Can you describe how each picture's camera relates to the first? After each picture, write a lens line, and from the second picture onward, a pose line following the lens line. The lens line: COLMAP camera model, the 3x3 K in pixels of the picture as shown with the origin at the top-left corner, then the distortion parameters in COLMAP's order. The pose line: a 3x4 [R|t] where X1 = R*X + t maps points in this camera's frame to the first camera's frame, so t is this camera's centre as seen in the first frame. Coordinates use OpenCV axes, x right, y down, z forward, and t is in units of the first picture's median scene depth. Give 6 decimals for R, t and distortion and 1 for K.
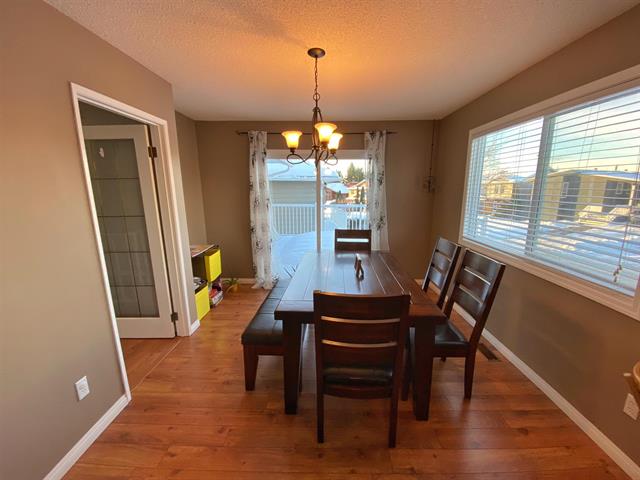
lens RADIAL K [[261.7, 0, 318.1], [0, 261.7, 242.5], [0, 0, 1]] dist [-0.001077, -0.000921]
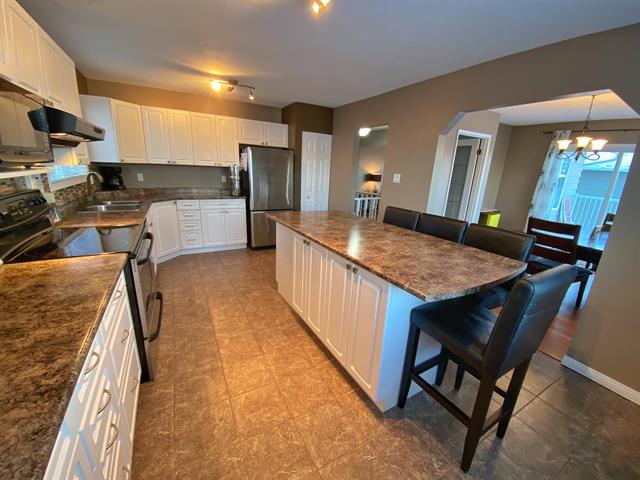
lens RADIAL K [[261.7, 0, 320.7], [0, 261.7, 240.9], [0, 0, 1]] dist [-0.001077, -0.000921]
pose [[0.523233, 0.259645, -0.811672, 0.518394], [-0.225923, 0.960638, 0.161659, 0.251159], [0.821697, 0.098790, 0.561297, -1.022400]]
